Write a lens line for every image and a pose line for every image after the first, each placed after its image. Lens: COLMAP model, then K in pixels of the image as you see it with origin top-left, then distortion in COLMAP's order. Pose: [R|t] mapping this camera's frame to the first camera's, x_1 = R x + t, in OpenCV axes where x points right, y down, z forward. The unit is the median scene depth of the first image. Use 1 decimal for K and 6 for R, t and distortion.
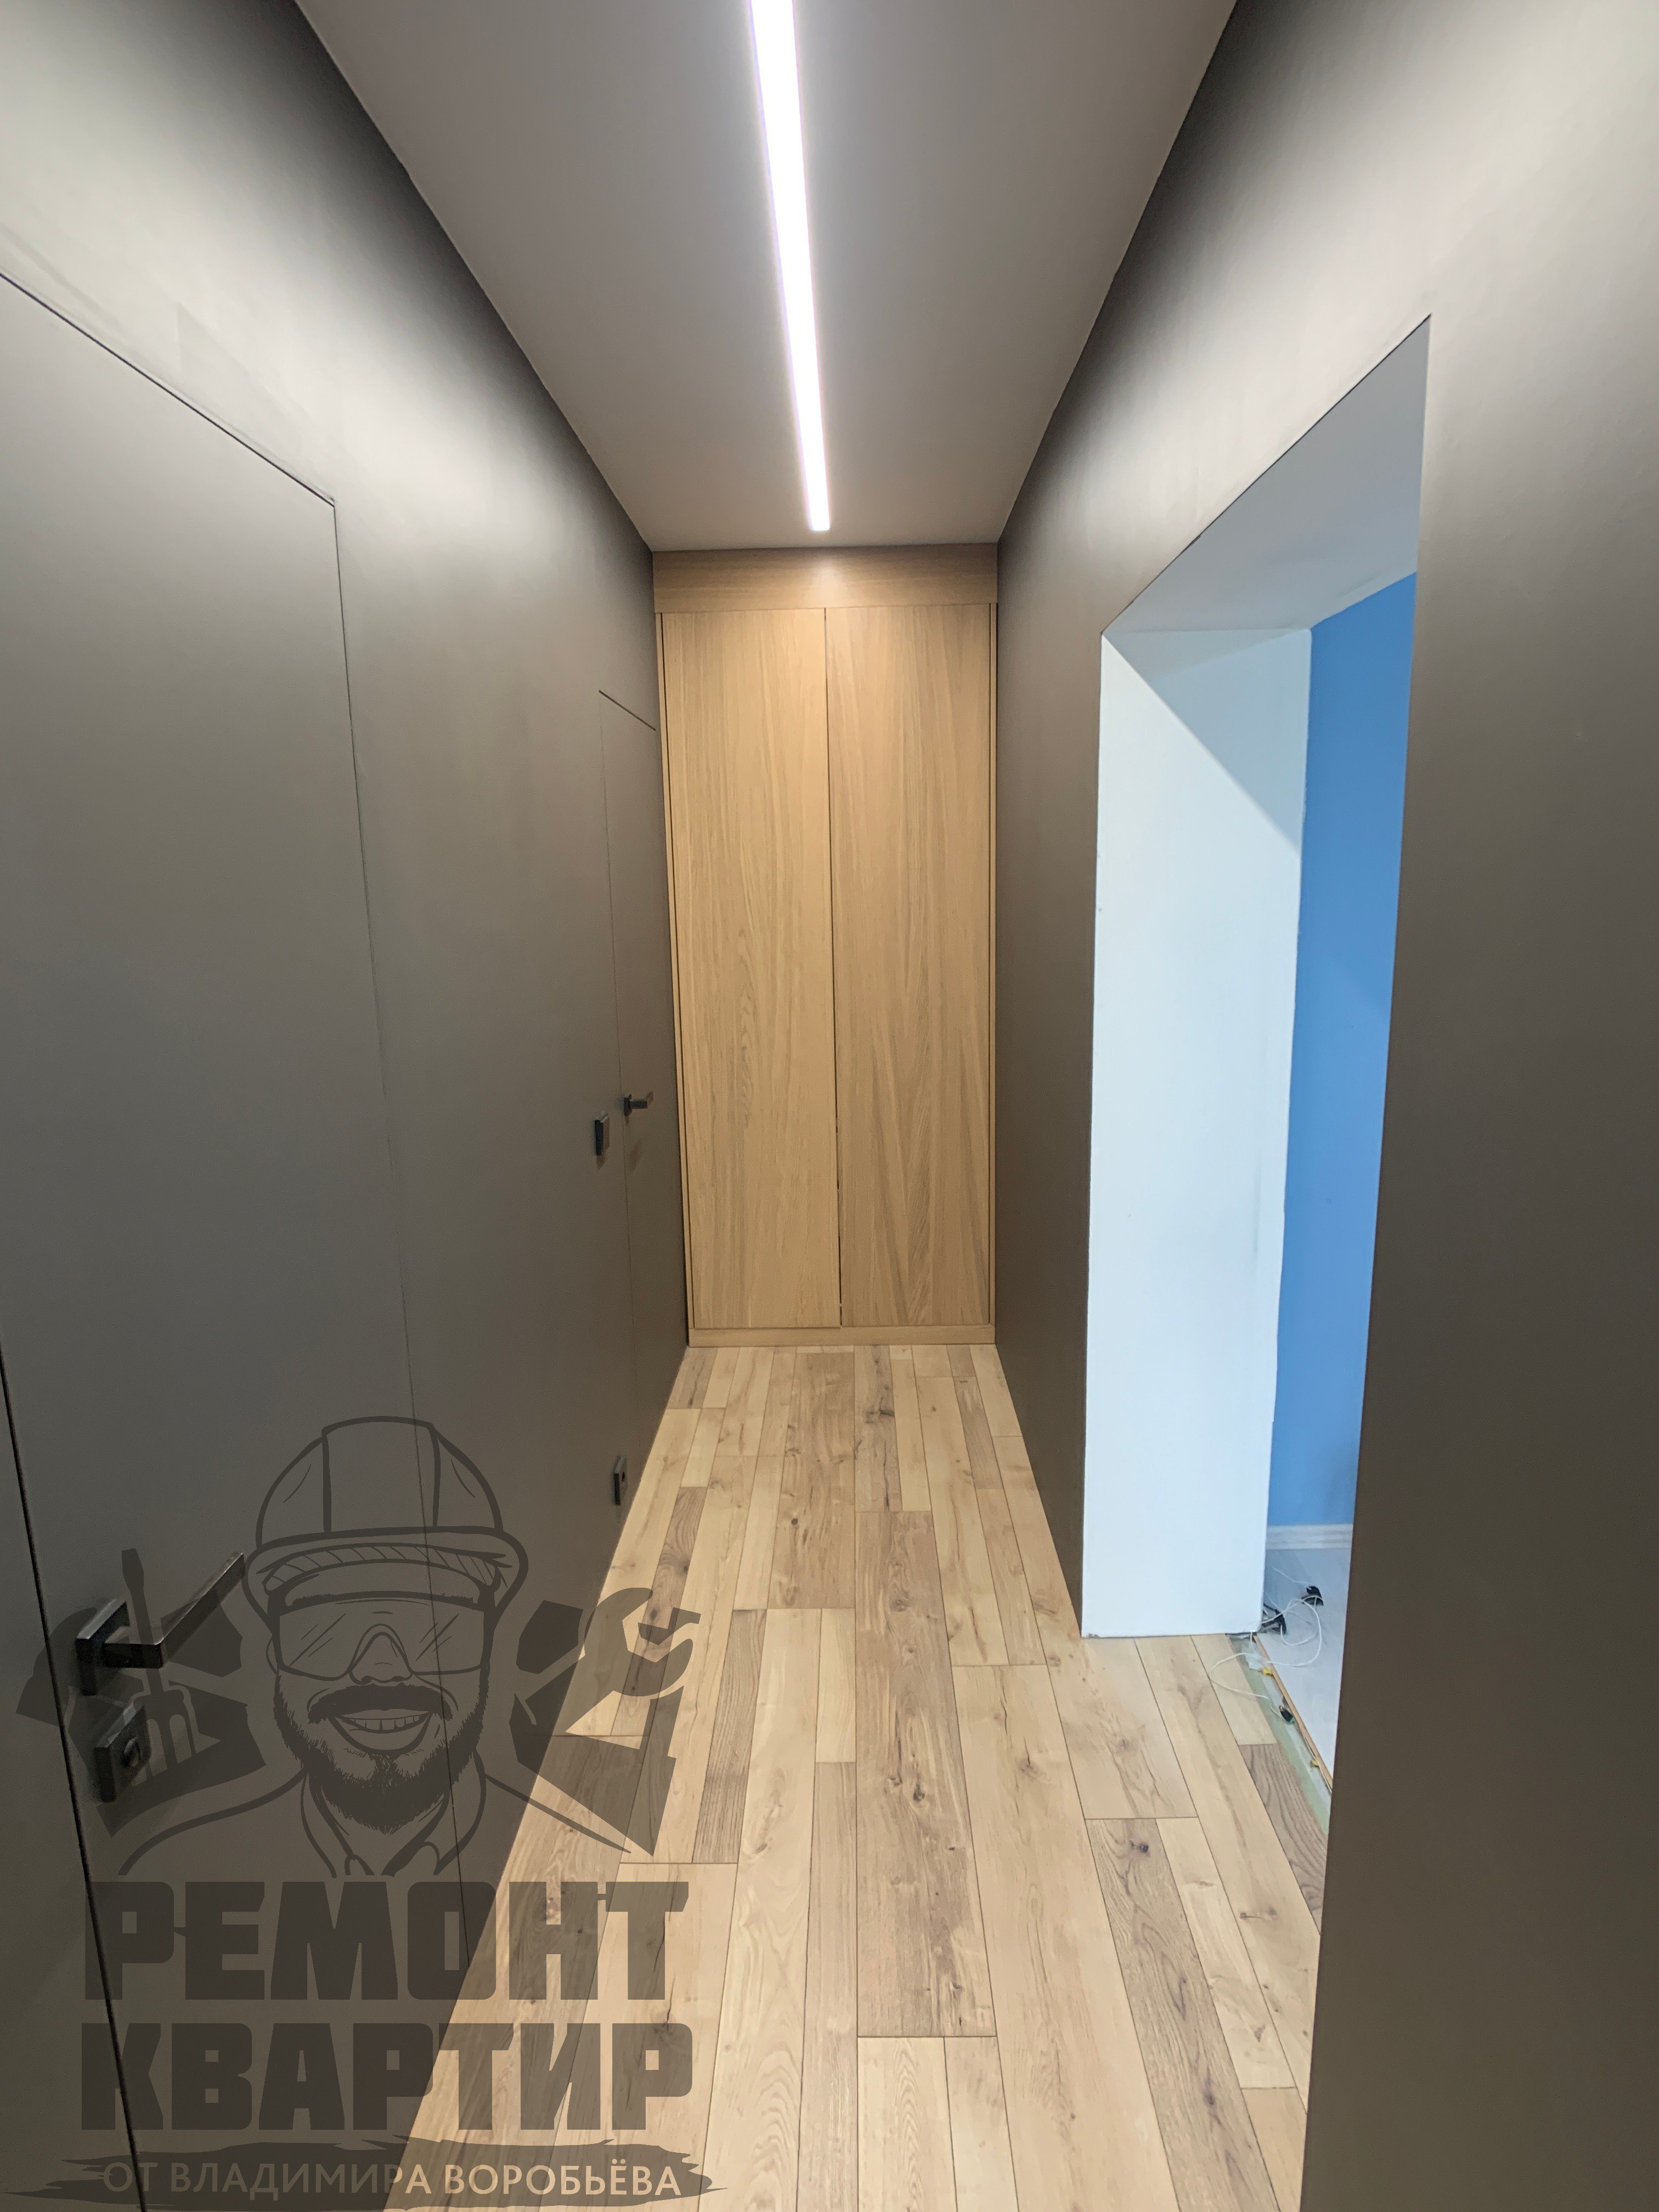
lens RADIAL K [[1186.0, 0, 826.0], [0, 1186.0, 1078.1], [0, 0, 1]] dist [-0.029521, 0.005704]
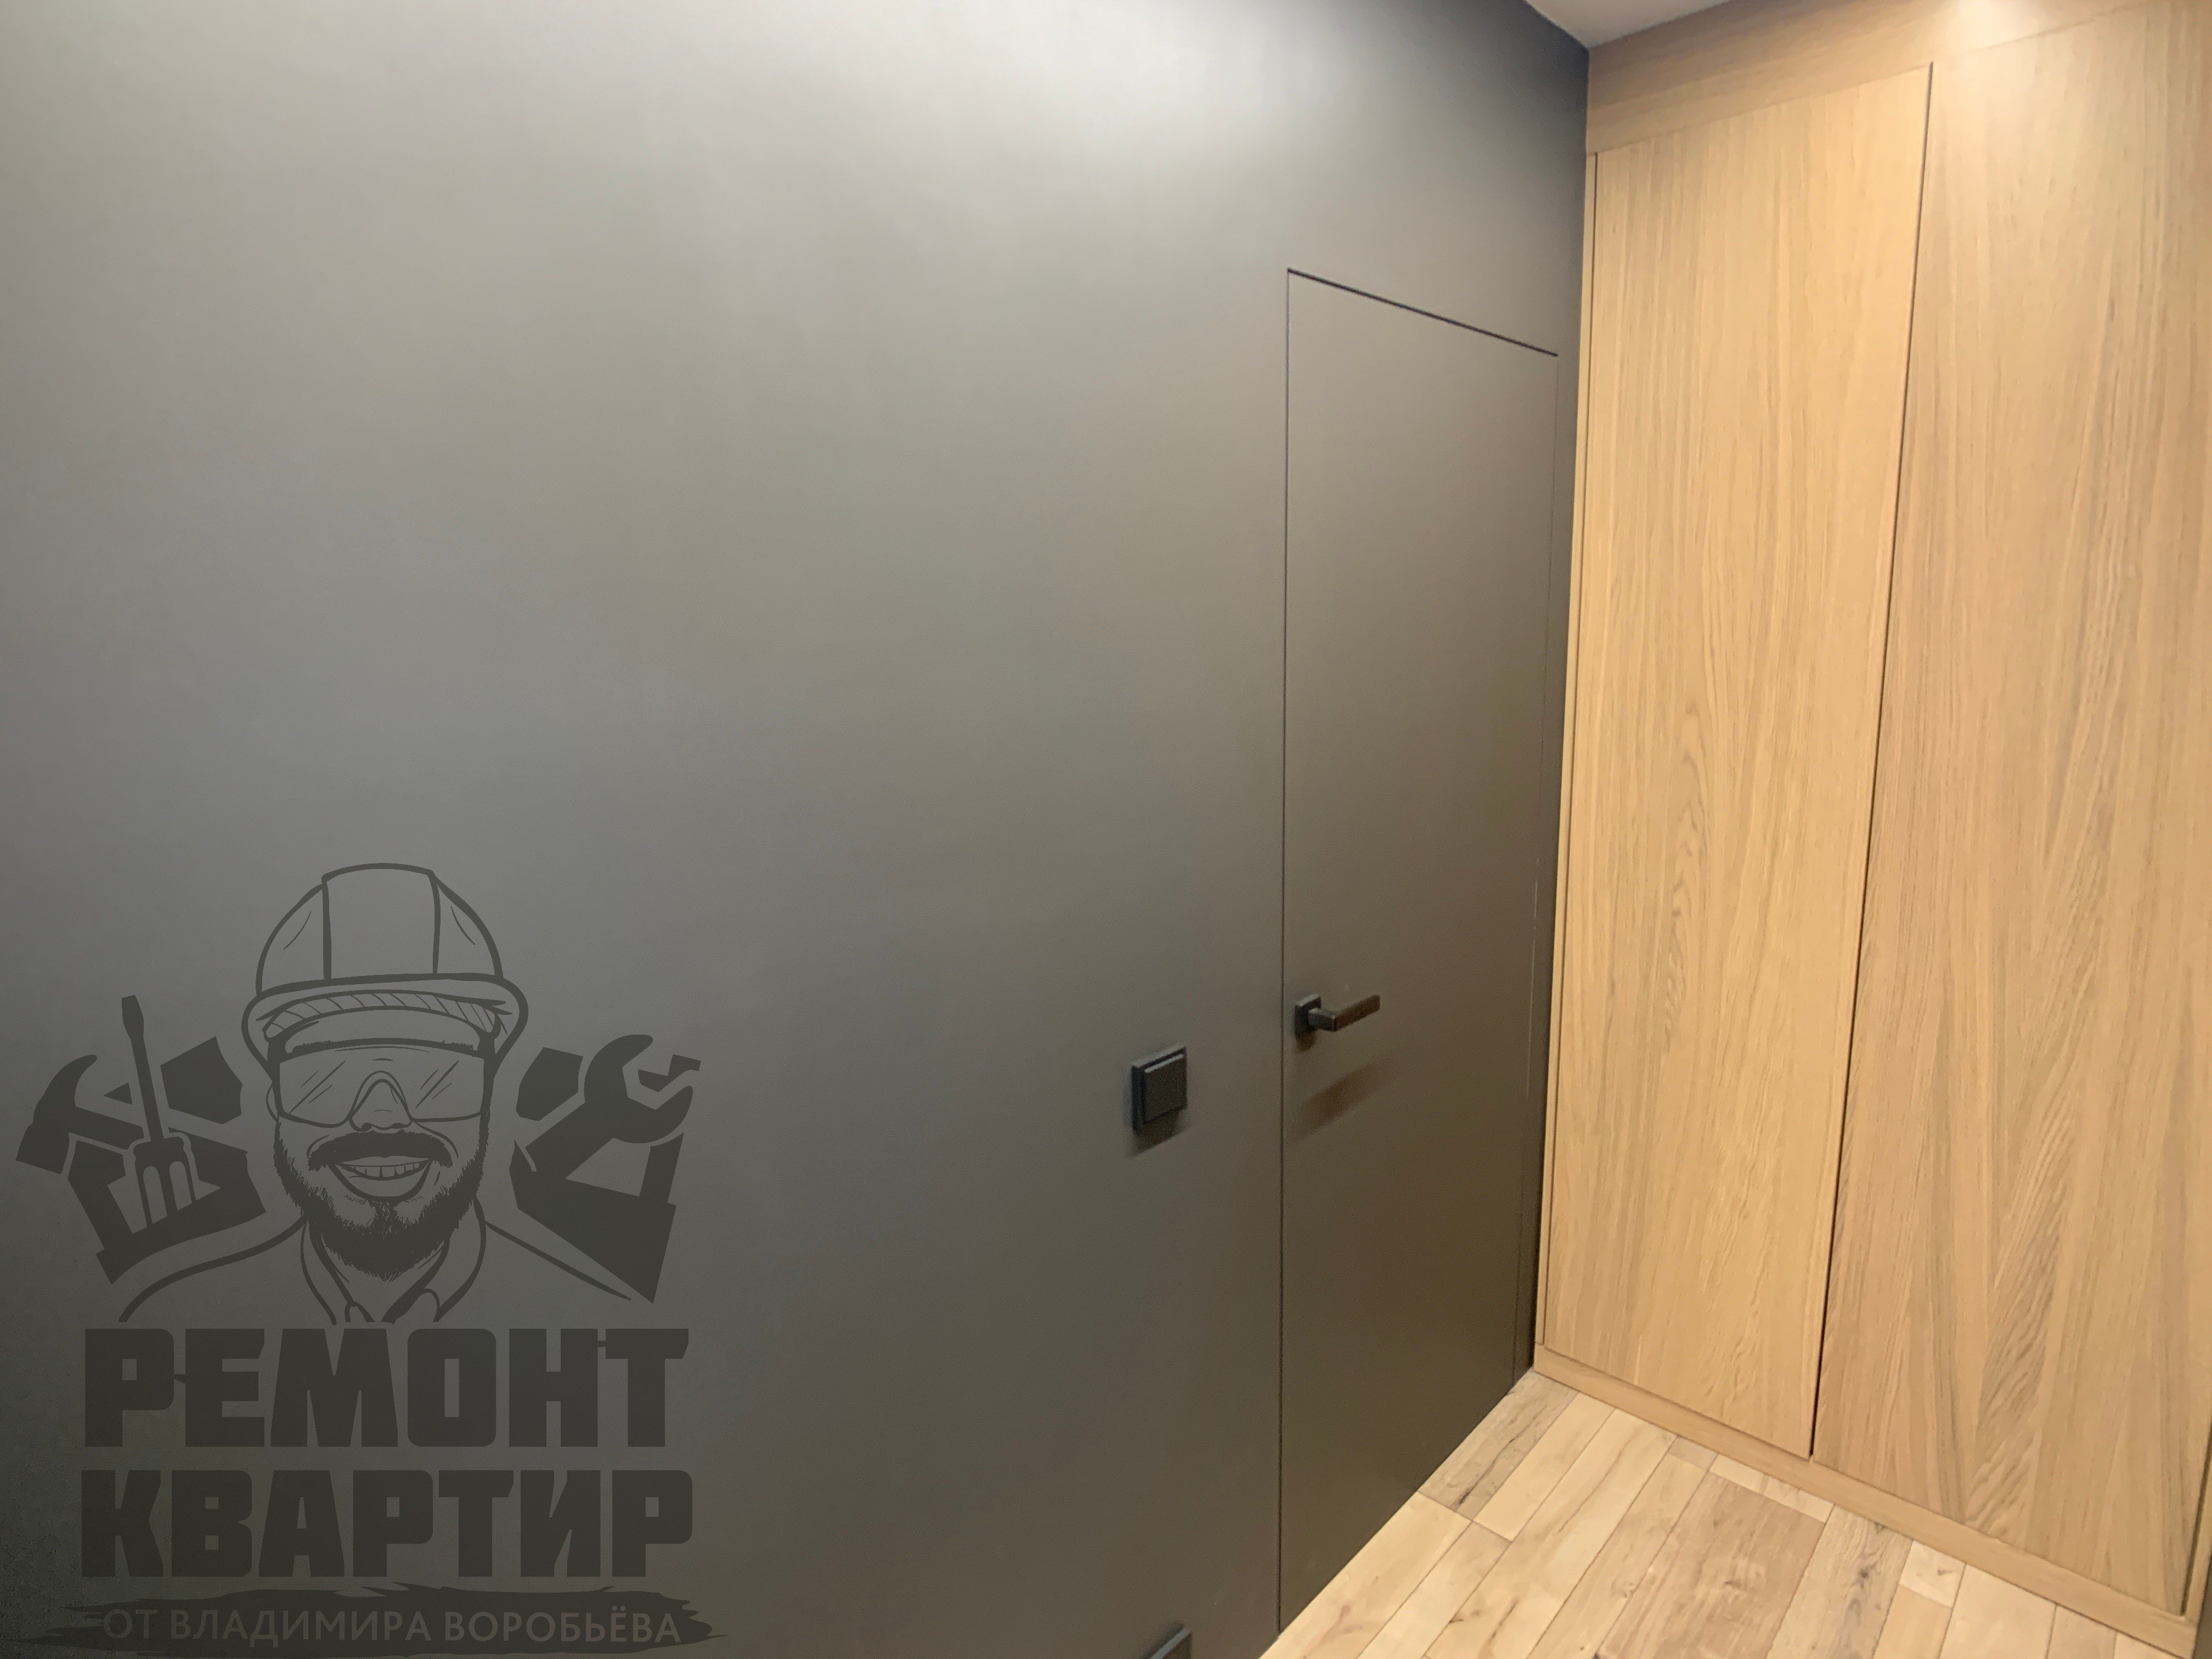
lens RADIAL K [[1186.0, 0, 1092.1], [0, 1186.0, 795.7], [0, 0, 1]] dist [-0.029521, 0.005704]
pose [[0.729335, 0.116303, -0.674199, 0.098139], [-0.111311, 0.992487, 0.050796, -0.078216], [0.675041, 0.037999, 0.736801, 0.403673]]
